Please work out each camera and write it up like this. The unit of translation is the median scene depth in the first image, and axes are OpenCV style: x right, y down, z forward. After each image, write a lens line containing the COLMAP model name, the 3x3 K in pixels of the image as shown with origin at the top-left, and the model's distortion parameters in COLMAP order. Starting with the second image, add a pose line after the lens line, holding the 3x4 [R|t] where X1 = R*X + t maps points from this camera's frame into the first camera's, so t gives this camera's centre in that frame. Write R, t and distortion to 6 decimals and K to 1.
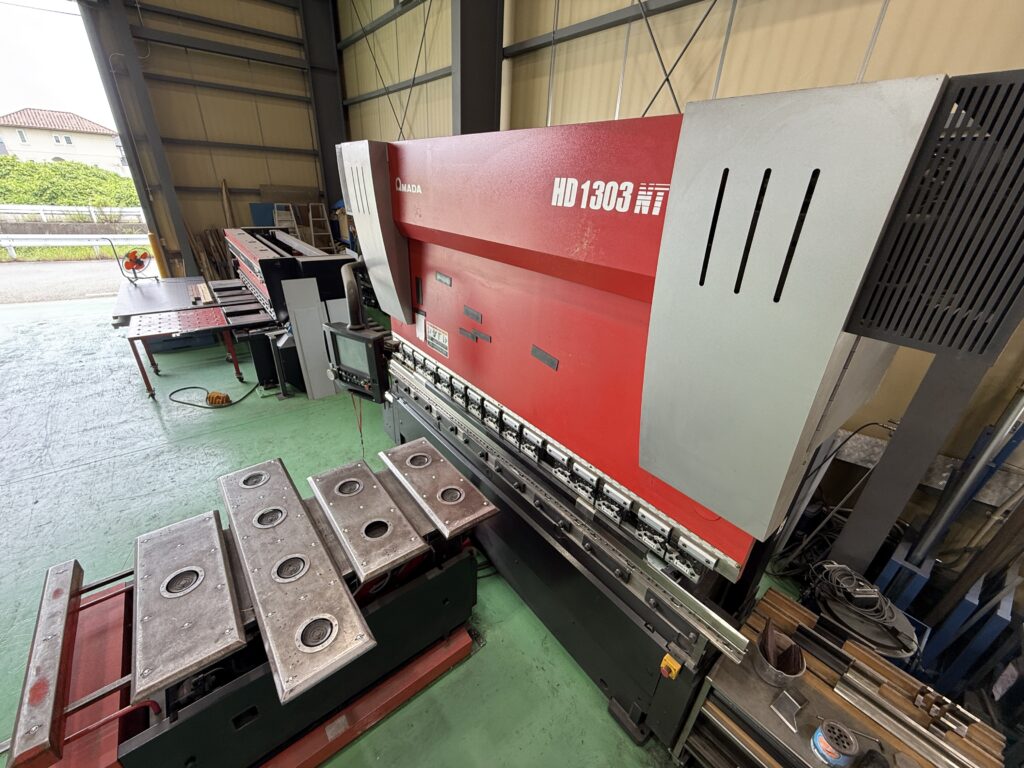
lens RADIAL K [[407.4, 0, 502.6], [0, 407.4, 383.7], [0, 0, 1]] dist [-0.001607, 0.000099]
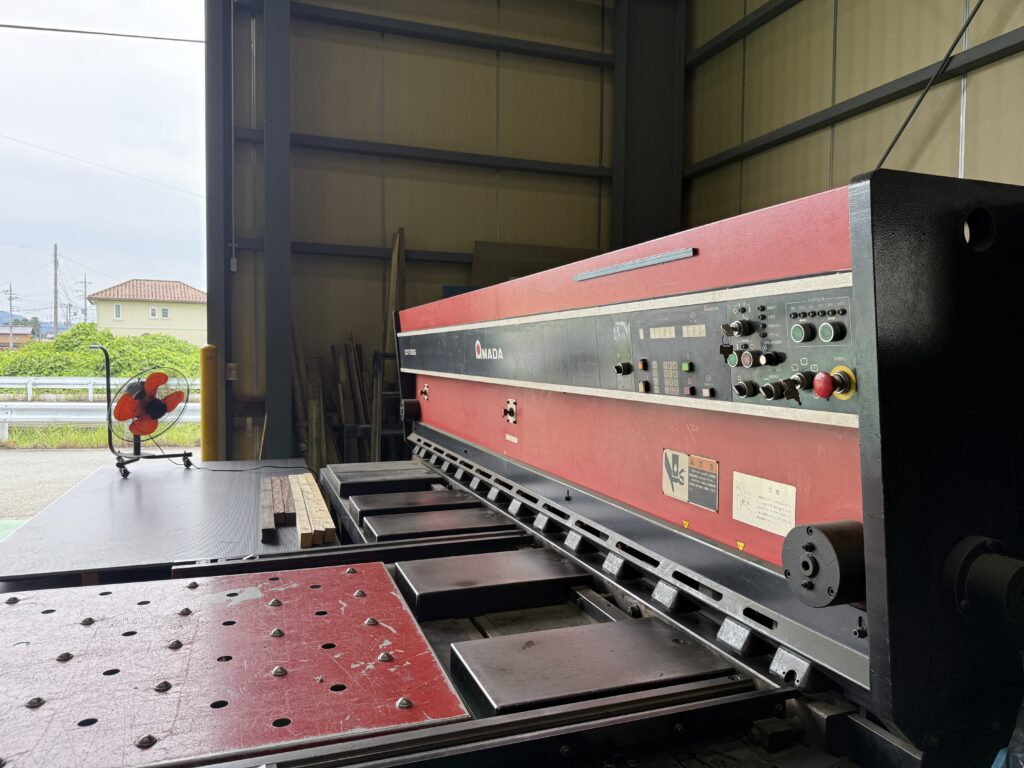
lens RADIAL K [[729.9, 0, 512.0], [0, 729.9, 384.0], [0, 0, 1]] dist [0.040785, -0.053671]
pose [[0.951599, -0.026525, -0.306195, -0.389855], [-0.100601, 0.914503, -0.391872, -0.100112], [0.290411, 0.403709, 0.867572, 0.504192]]
